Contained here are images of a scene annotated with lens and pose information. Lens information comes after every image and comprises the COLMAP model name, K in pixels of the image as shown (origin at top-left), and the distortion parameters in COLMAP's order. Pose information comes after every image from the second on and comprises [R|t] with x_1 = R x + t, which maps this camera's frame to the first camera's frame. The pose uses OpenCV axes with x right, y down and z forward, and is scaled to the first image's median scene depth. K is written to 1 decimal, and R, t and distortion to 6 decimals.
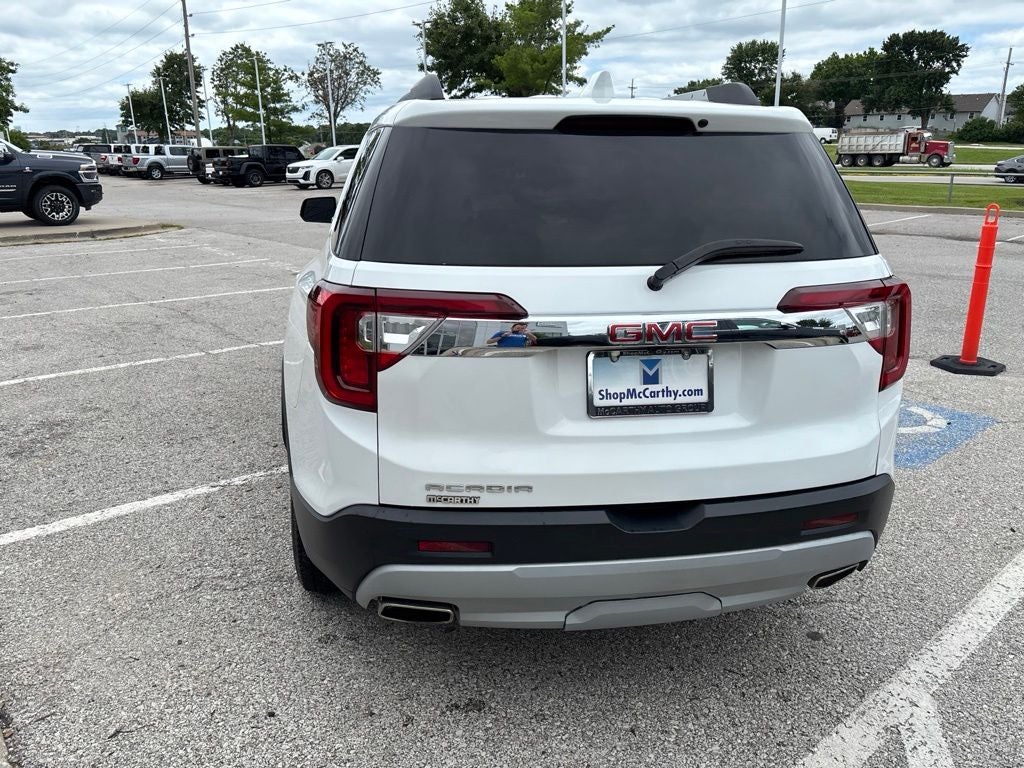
lens RADIAL K [[776.7, 0, 505.2], [0, 776.7, 371.3], [0, 0, 1]] dist [0.051831, -0.066392]
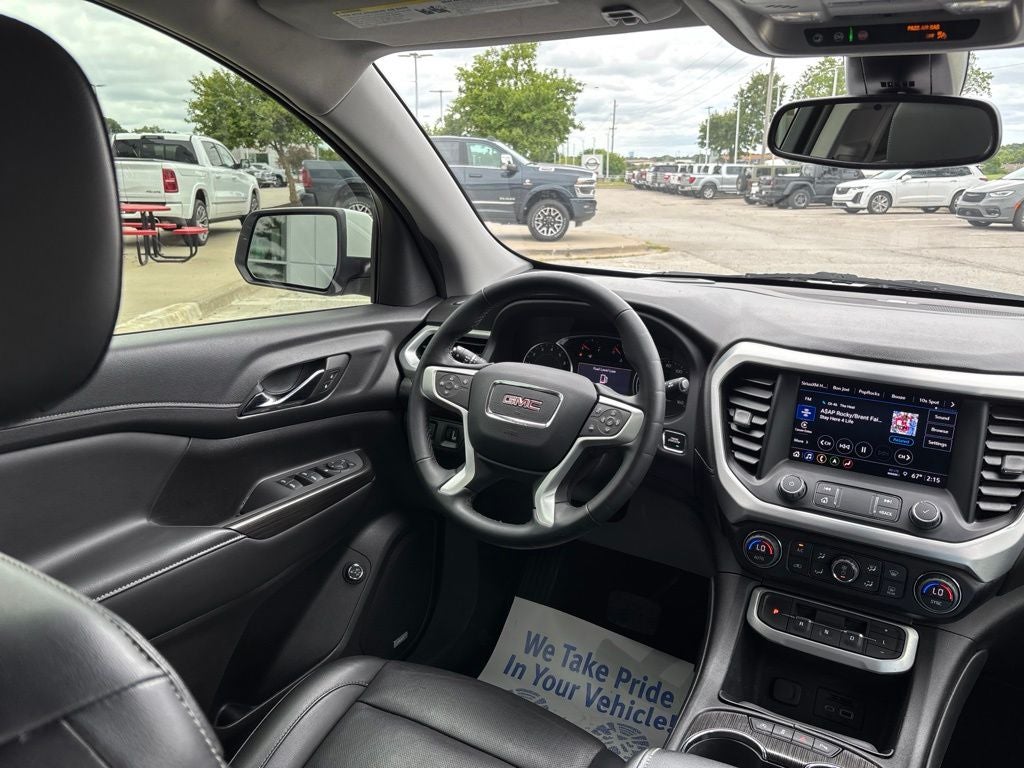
lens RADIAL K [[776.7, 0, 508.6], [0, 776.7, 378.1], [0, 0, 1]] dist [0.051831, -0.066392]
pose [[0.772907, 0.170668, -0.611136, 0.003705], [-0.182678, 0.982220, 0.043264, -0.027759], [0.607654, 0.078202, 0.790342, 0.120741]]
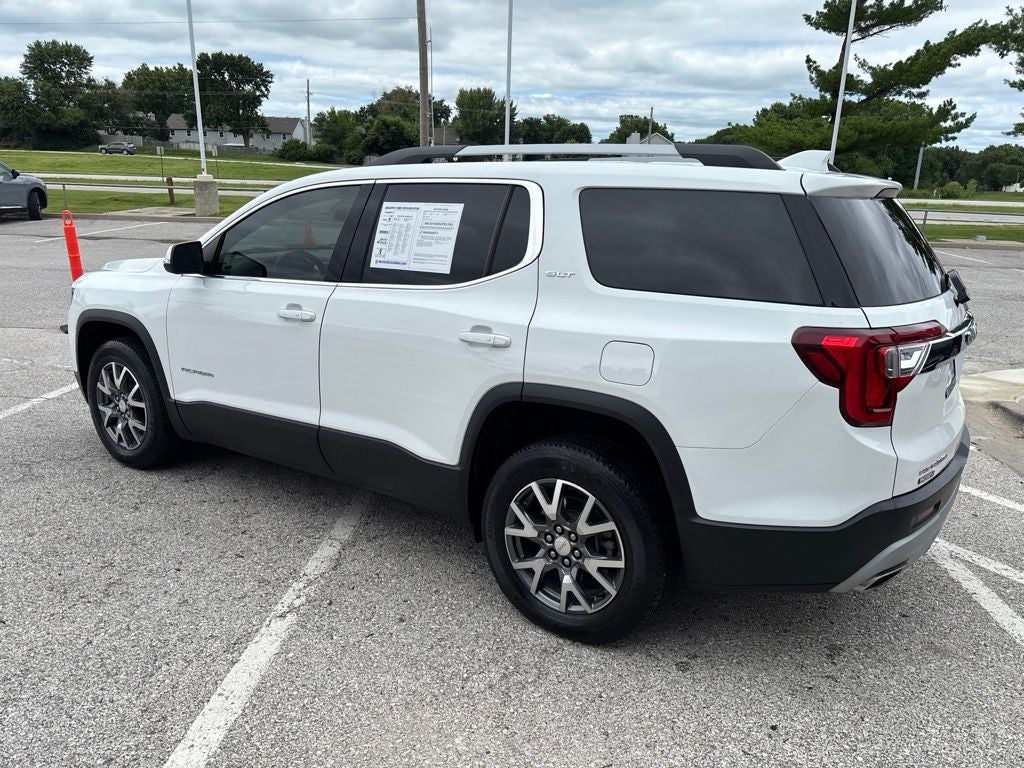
lens RADIAL K [[776.7, 0, 509.9], [0, 776.7, 380.3], [0, 0, 1]] dist [0.051831, -0.066392]
pose [[0.694046, -0.162384, 0.701378, -0.087426], [0.165162, 0.984160, 0.064419, -0.012040], [-0.700729, 0.071131, 0.709872, 0.031245]]
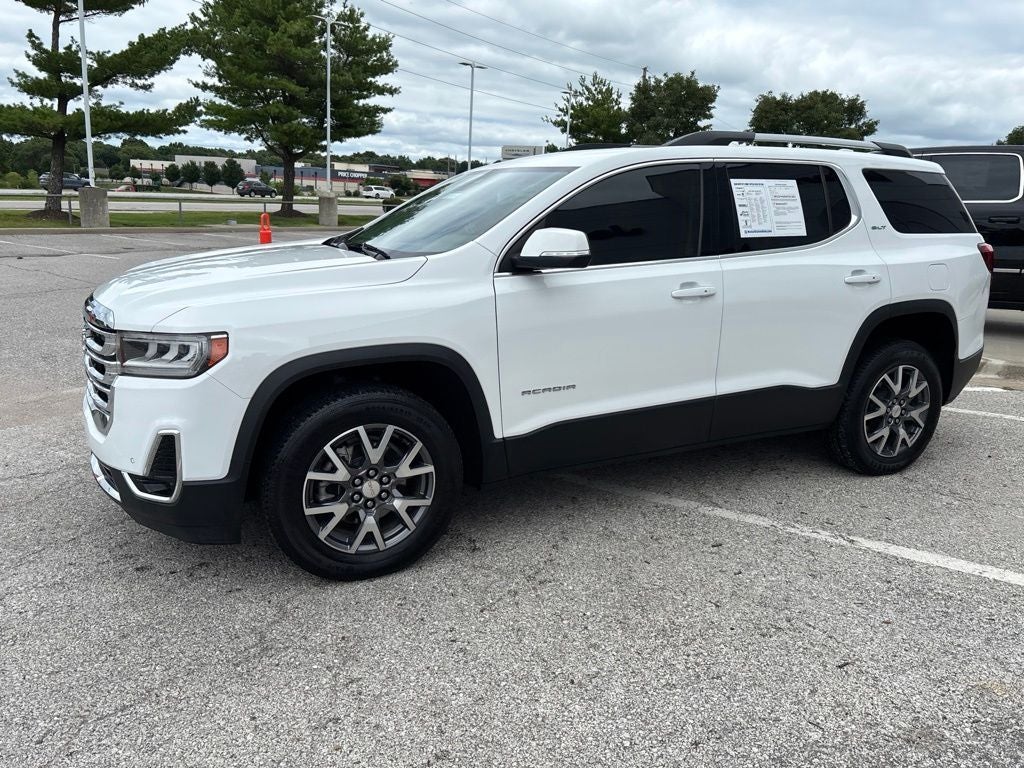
lens RADIAL K [[776.7, 0, 508.7], [0, 776.7, 371.1], [0, 0, 1]] dist [0.051831, -0.066392]
pose [[-0.301224, -0.216208, 0.928718, -0.125947], [0.223515, 0.930811, 0.289191, -0.046146], [-0.926987, 0.294694, -0.232057, 0.182257]]
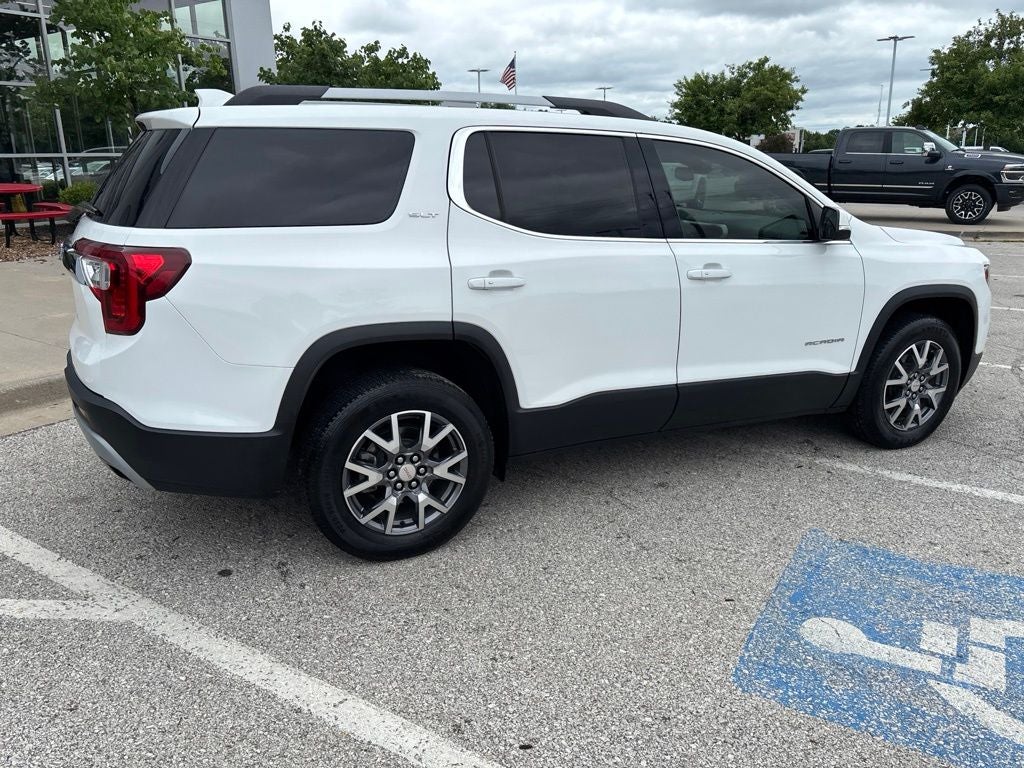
lens RADIAL K [[776.7, 0, 506.8], [0, 776.7, 371.8], [0, 0, 1]] dist [0.051831, -0.066392]
pose [[0.294833, 0.254041, -0.921161, 0.122821], [-0.253941, 0.950178, 0.180765, -0.020424], [0.921188, 0.180625, 0.344655, 0.077351]]
